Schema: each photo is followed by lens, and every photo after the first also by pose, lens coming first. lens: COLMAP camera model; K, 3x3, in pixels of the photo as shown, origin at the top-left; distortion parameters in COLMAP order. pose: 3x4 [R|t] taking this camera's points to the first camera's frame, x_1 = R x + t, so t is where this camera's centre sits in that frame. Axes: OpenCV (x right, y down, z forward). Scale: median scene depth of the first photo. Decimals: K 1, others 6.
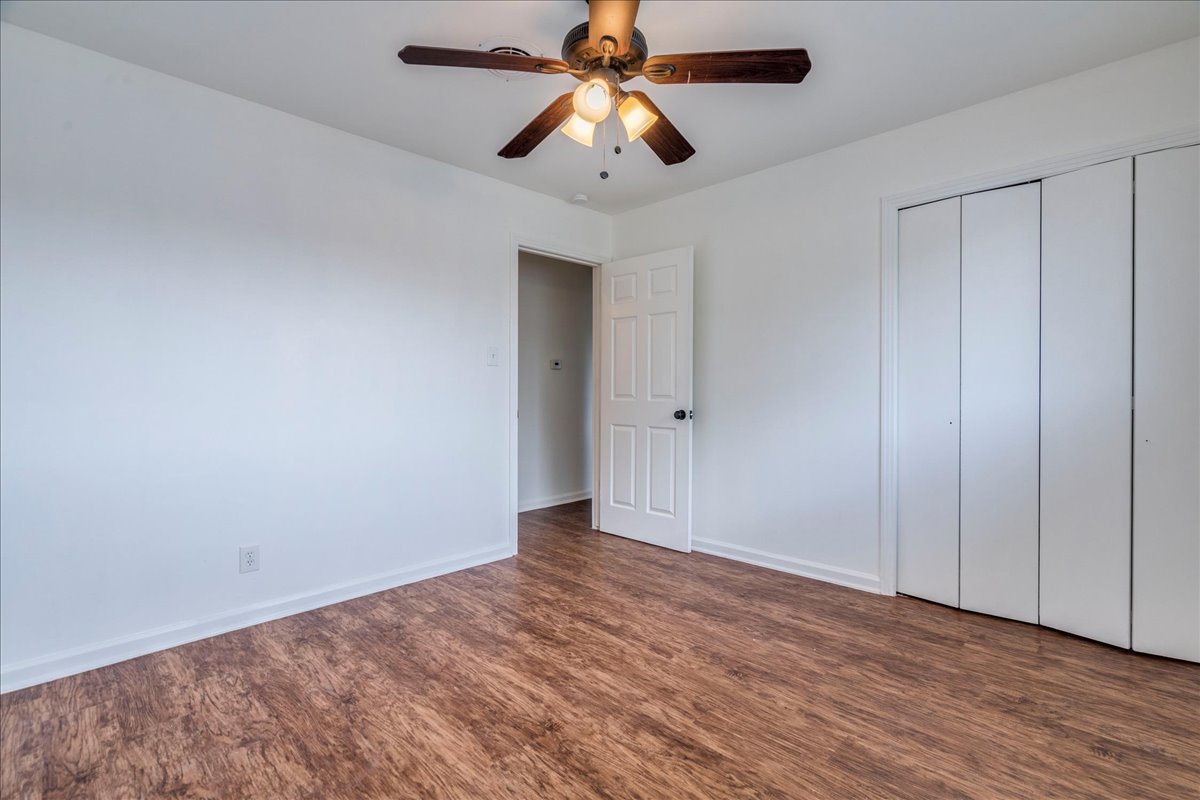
lens RADIAL K [[556.6, 0, 602.3], [0, 556.6, 395.2], [0, 0, 1]] dist [0.001893, 0.001334]
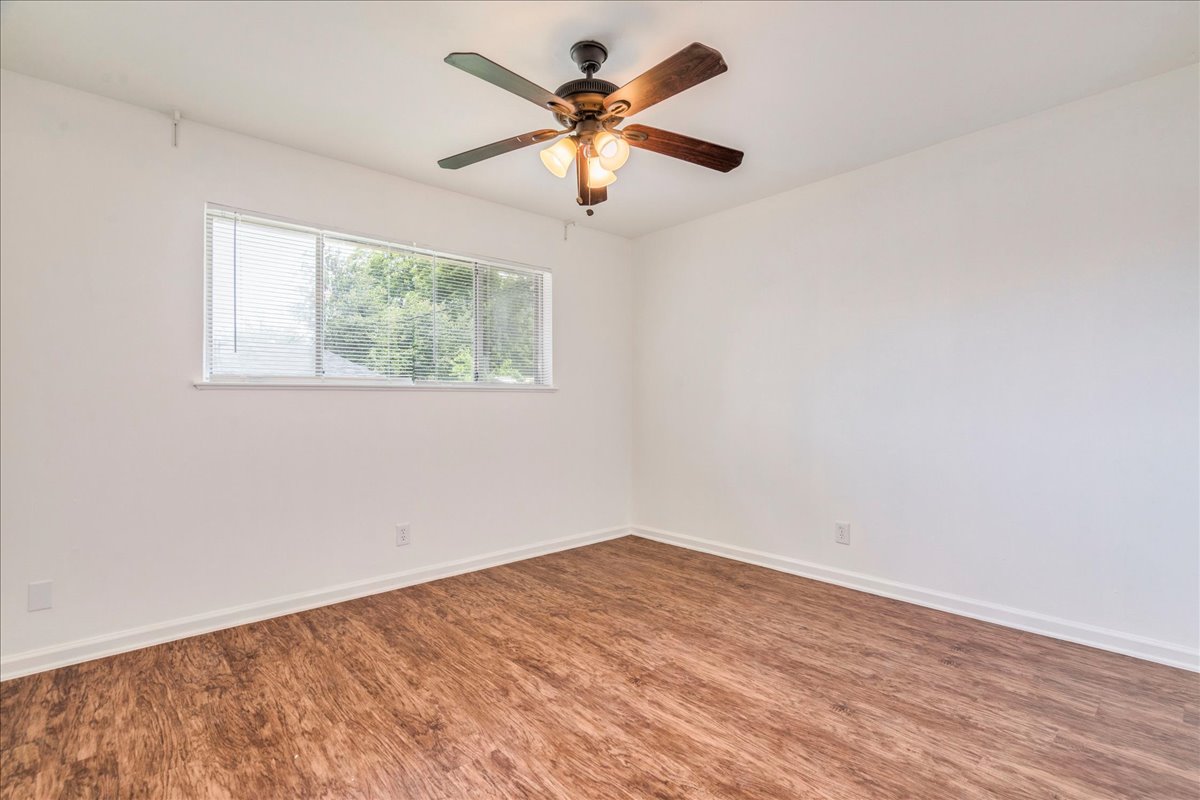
lens RADIAL K [[556.6, 0, 602.2], [0, 556.6, 403.2], [0, 0, 1]] dist [0.001893, 0.001334]
pose [[-0.998278, 0.012026, 0.057419, -0.086330], [0.012565, 0.999880, 0.009040, -0.017963], [-0.057303, 0.009746, -0.998309, 2.015528]]
